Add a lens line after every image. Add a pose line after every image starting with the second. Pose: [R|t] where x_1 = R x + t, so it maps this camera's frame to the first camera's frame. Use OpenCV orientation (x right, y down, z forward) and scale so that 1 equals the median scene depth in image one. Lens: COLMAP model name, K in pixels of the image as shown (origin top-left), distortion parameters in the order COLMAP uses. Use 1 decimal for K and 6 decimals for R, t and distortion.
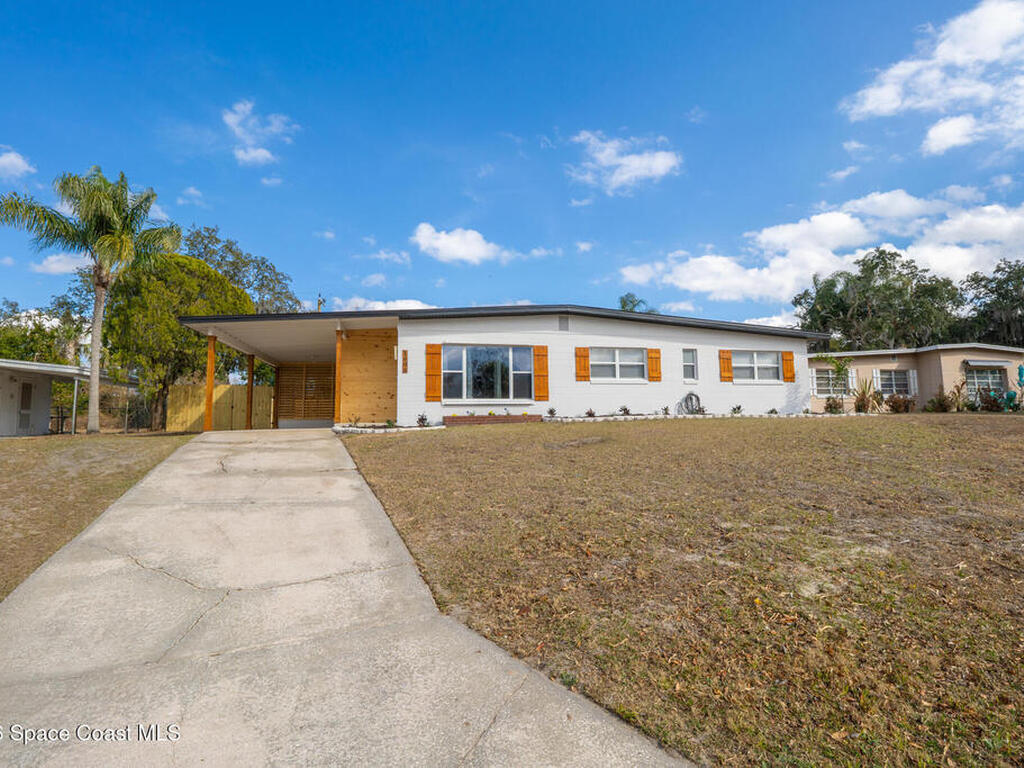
lens RADIAL K [[492.6, 0, 502.6], [0, 492.6, 383.4], [0, 0, 1]] dist [-0.017862, -0.001265]
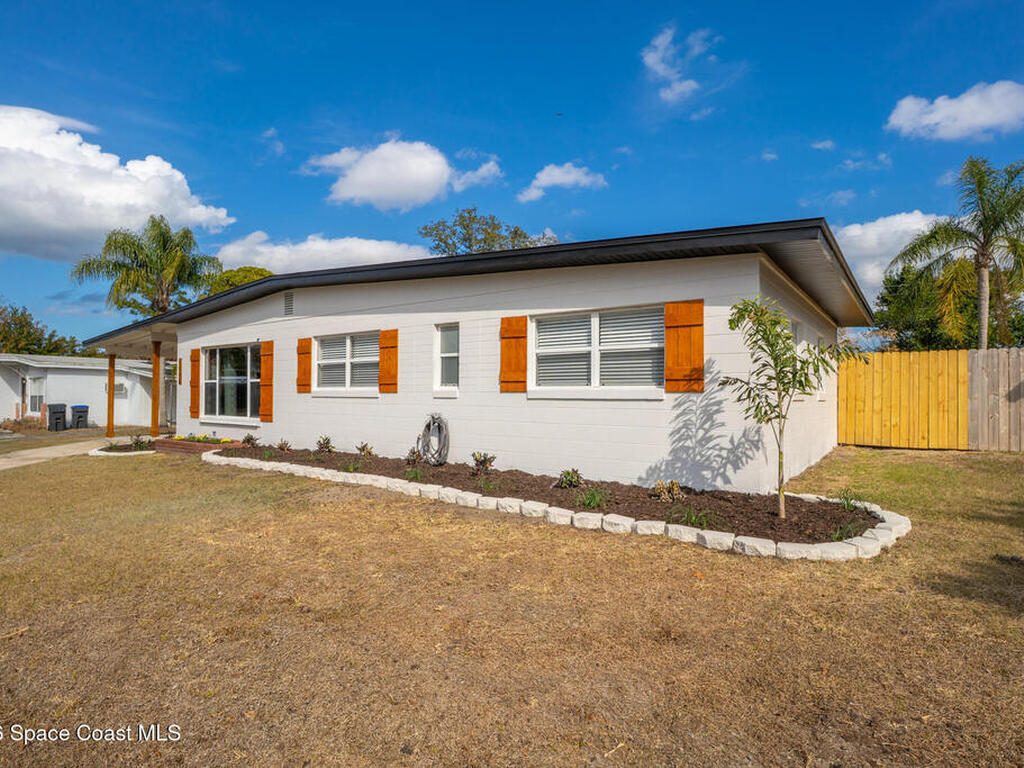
lens RADIAL K [[561.2, 0, 505.7], [0, 561.2, 384.9], [0, 0, 1]] dist [-0.017158, 0.001024]
pose [[0.665167, 0.005317, -0.746675, 0.789221], [0.057354, 0.996657, 0.058190, -0.037679], [0.744488, -0.081531, 0.662638, 0.651066]]
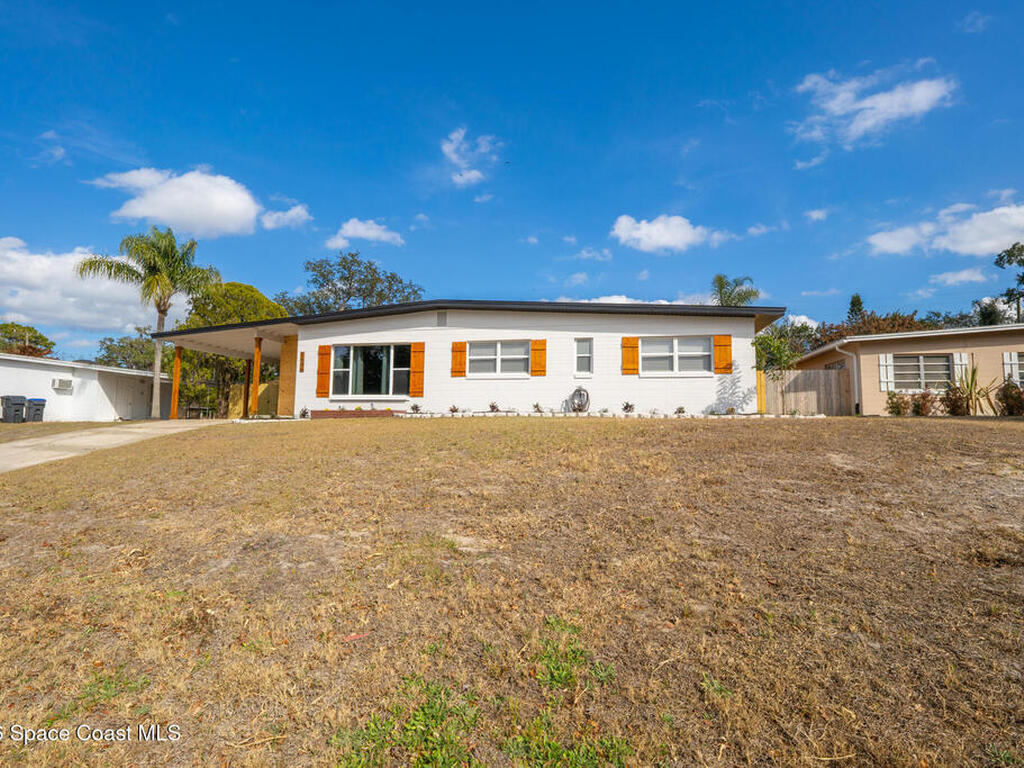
lens RADIAL K [[490.8, 0, 507.2], [0, 490.8, 391.1], [0, 0, 1]] dist [-0.013586, -0.004114]
pose [[0.909898, -0.002625, -0.414823, 0.593570], [0.012352, 0.999708, 0.020769, 0.004258], [0.414647, -0.024022, 0.909665, 0.139955]]
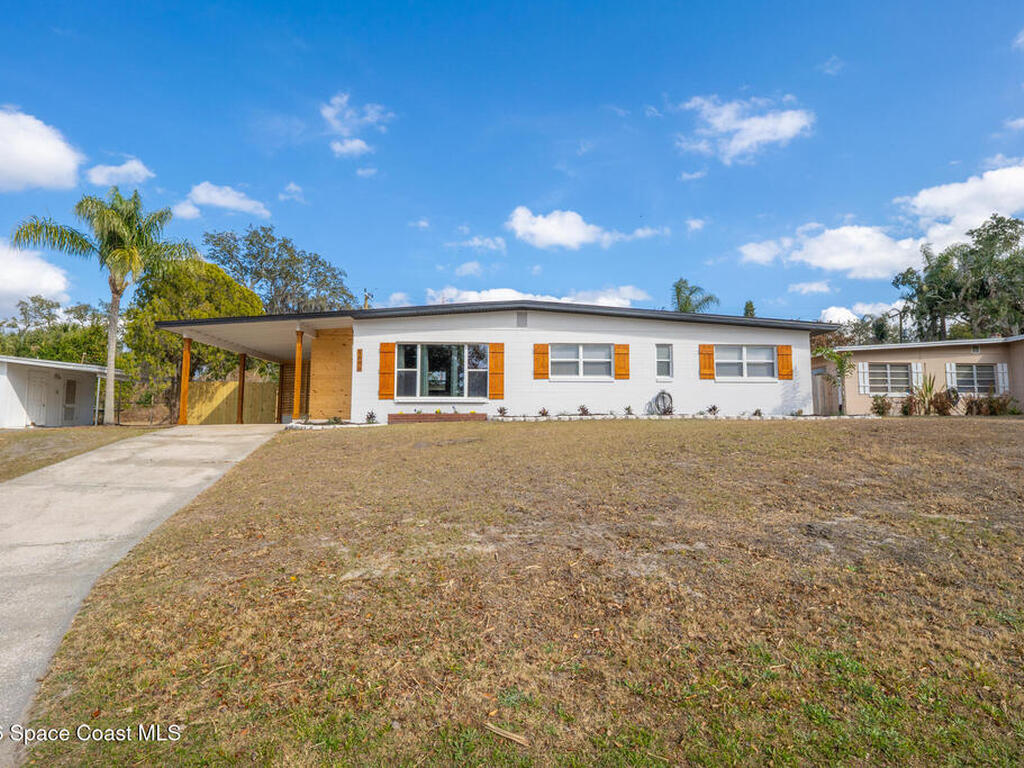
lens RADIAL K [[527.1, 0, 521.9], [0, 527.1, 383.0], [0, 0, 1]] dist [-0.017592, -0.000004]
pose [[0.985736, 0.001801, -0.168287, 0.271915], [0.000439, 0.999912, 0.013268, -0.009654], [0.168296, -0.013152, 0.985649, -0.023868]]
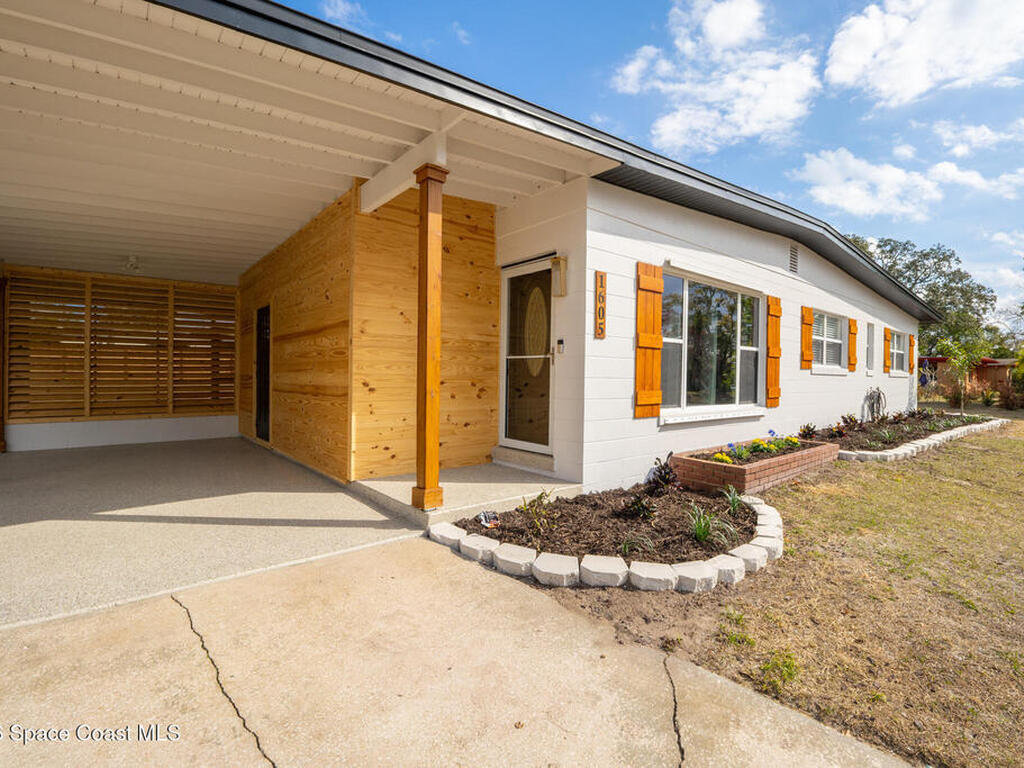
lens RADIAL K [[492.6, 0, 502.6], [0, 492.6, 383.4], [0, 0, 1]] dist [-0.017862, -0.001265]
pose [[0.886192, 0.018381, 0.462953, -0.352725], [-0.066958, 0.993804, 0.088713, -0.013431], [-0.458454, -0.109615, 0.881932, 0.609223]]
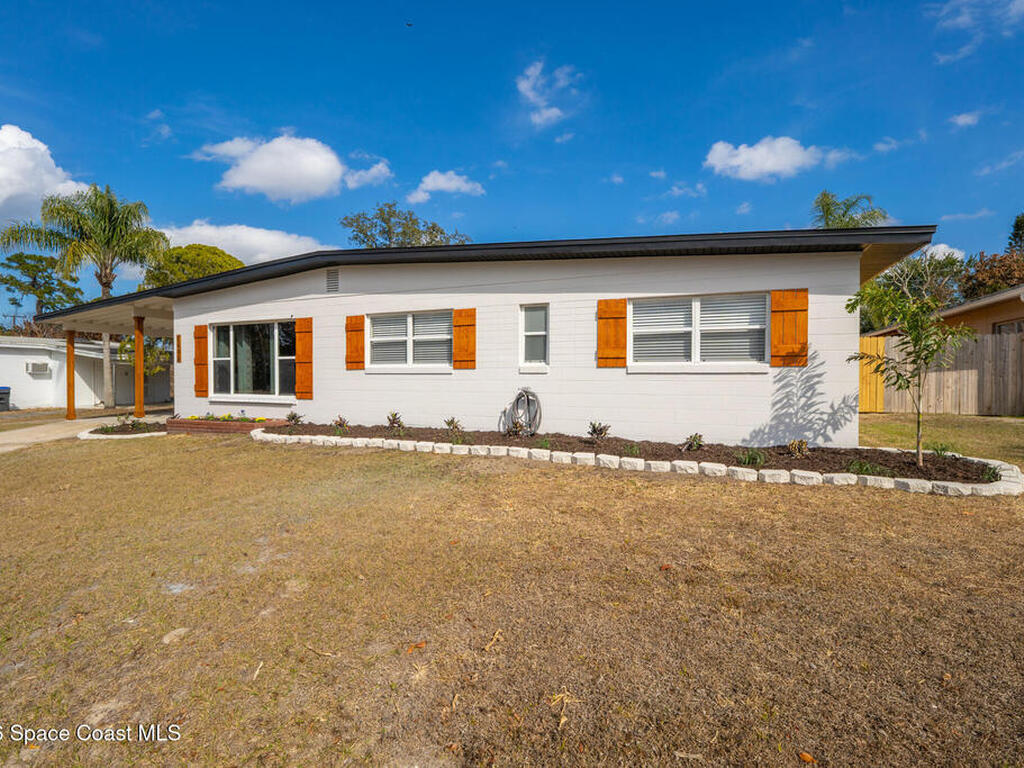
lens RADIAL K [[489.2, 0, 506.3], [0, 489.2, 382.8], [0, 0, 1]] dist [-0.015395, -0.005258]
pose [[0.819228, 0.024683, -0.572937, 0.622273], [0.040982, 0.993999, 0.101421, -0.039876], [0.572002, -0.106567, 0.813300, 0.540250]]
